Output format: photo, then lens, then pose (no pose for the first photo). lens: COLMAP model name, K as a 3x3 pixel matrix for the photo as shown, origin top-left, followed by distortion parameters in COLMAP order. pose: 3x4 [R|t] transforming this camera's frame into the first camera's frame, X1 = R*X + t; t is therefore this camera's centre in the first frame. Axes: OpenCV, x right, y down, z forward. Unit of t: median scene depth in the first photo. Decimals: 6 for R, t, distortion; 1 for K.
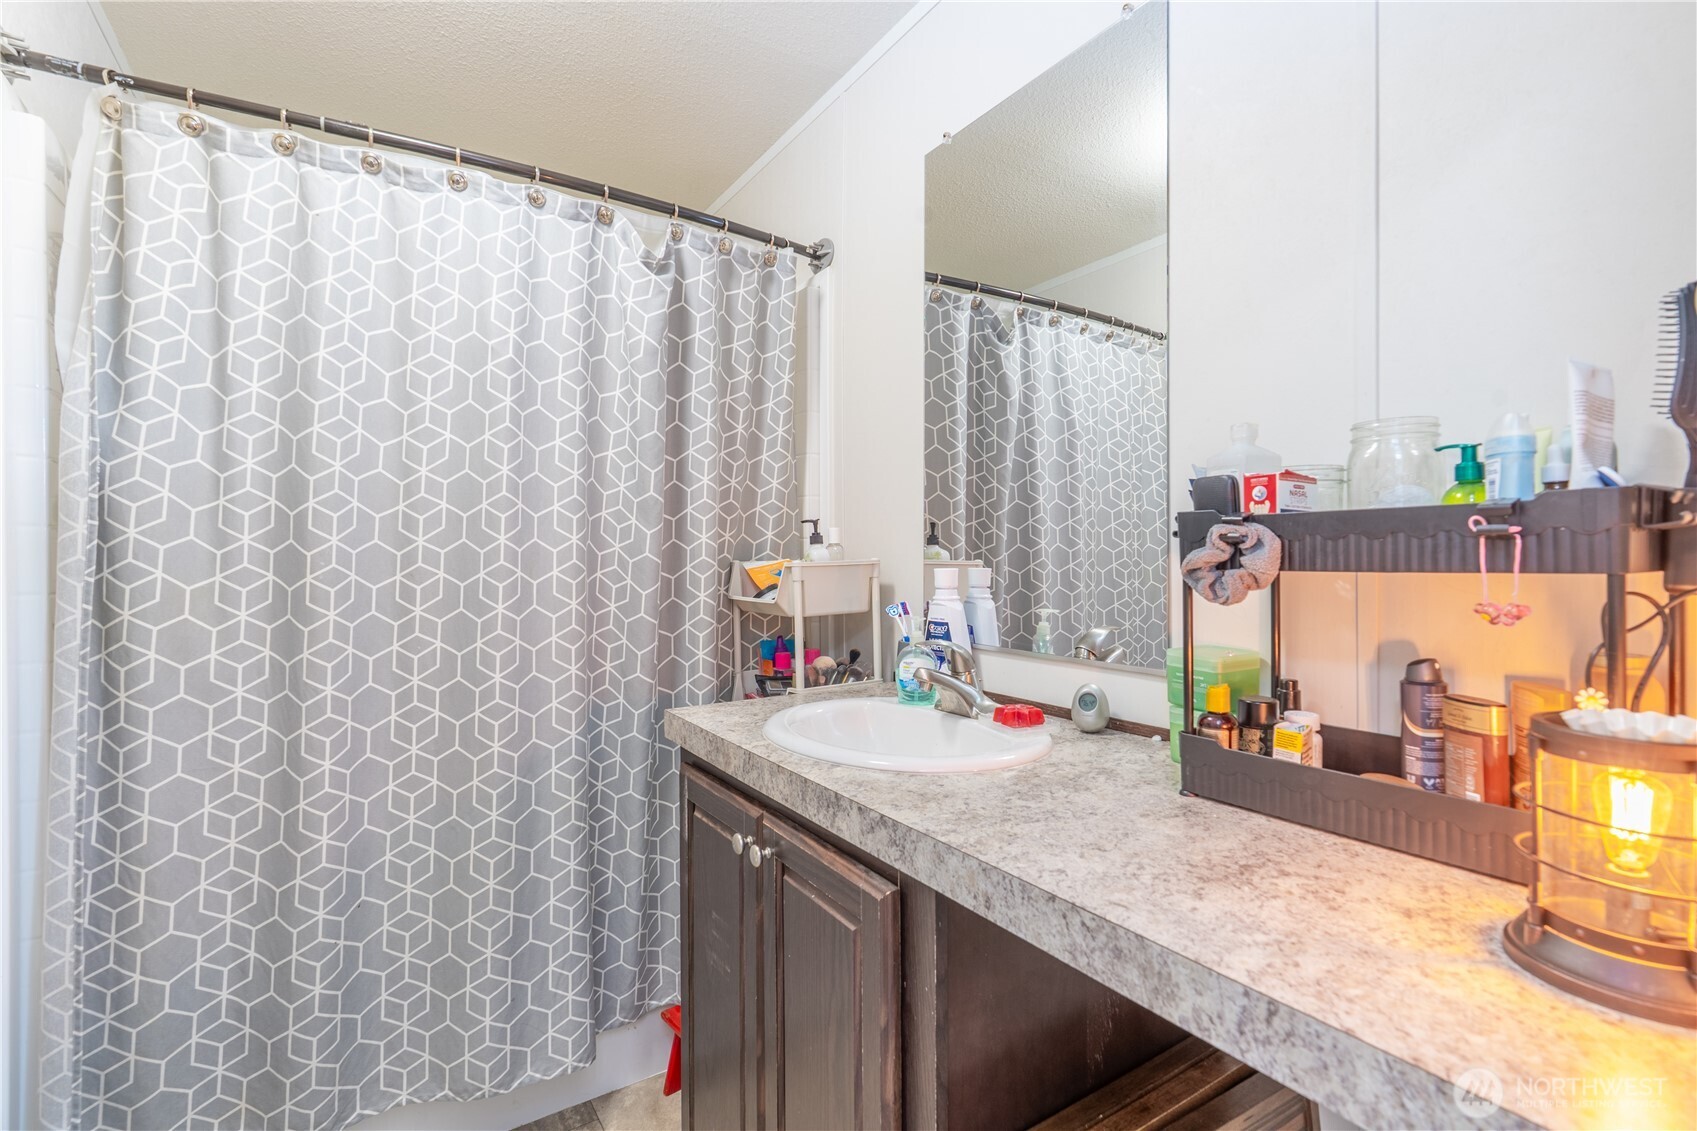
lens RADIAL K [[776.1, 0, 844.2], [0, 776.1, 555.6], [0, 0, 1]] dist [-0.005019, 0.002318]
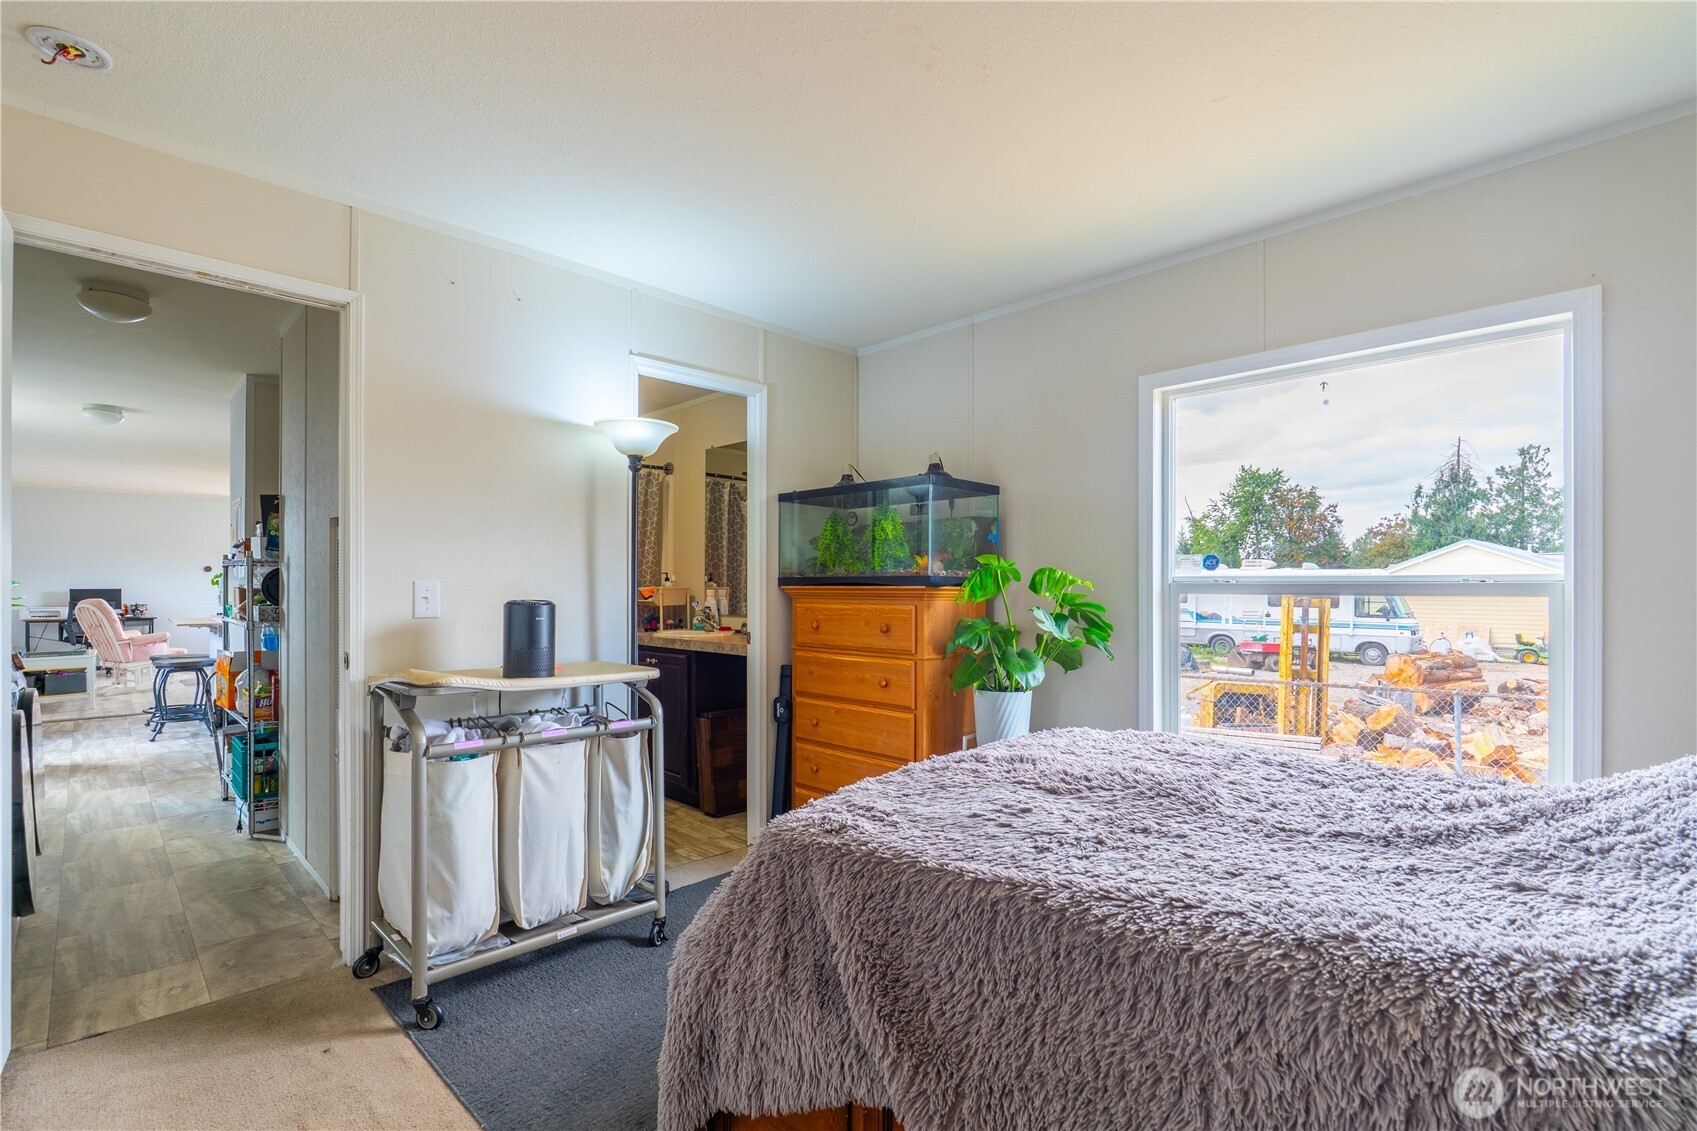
lens RADIAL K [[776.1, 0, 847.3], [0, 776.1, 575.8], [0, 0, 1]] dist [-0.005019, 0.002318]
pose [[0.978905, 0.001306, 0.204310, 0.029105], [-0.000614, 0.999994, -0.003454, -0.026054], [-0.204313, 0.003256, 0.978900, -1.904368]]
